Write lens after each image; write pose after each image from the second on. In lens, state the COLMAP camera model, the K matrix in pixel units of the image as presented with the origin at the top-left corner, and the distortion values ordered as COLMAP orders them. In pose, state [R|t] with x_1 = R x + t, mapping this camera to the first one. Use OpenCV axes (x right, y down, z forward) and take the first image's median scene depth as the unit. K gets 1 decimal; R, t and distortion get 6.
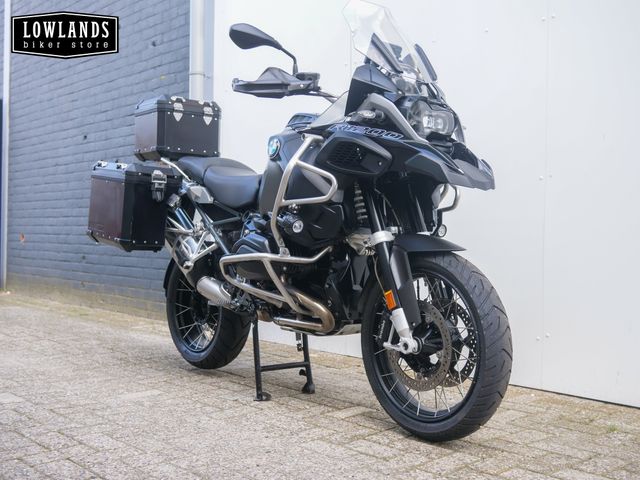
lens RADIAL K [[723.7, 0, 320.0], [0, 723.7, 240.0], [0, 0, 1]] dist [-0.014516, 0.000597]
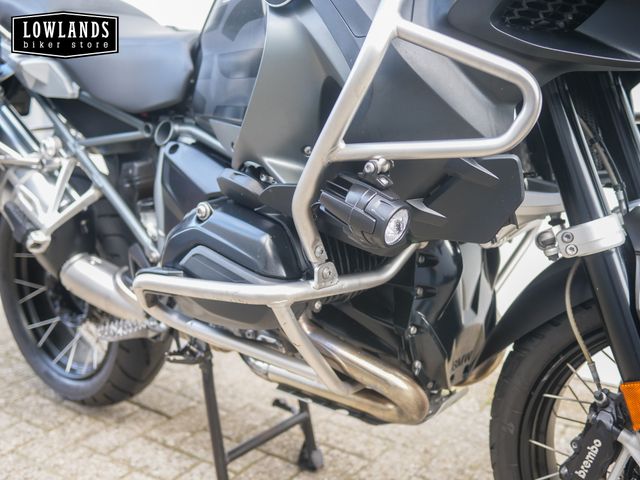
lens RADIAL K [[723.7, 0, 320.0], [0, 723.7, 240.0], [0, 0, 1]] dist [-0.014516, 0.000597]
pose [[0.976050, -0.072607, 0.205072, -0.102368], [0.021916, 0.970682, 0.239365, -0.071566], [-0.216439, -0.229137, 0.949026, 0.530283]]
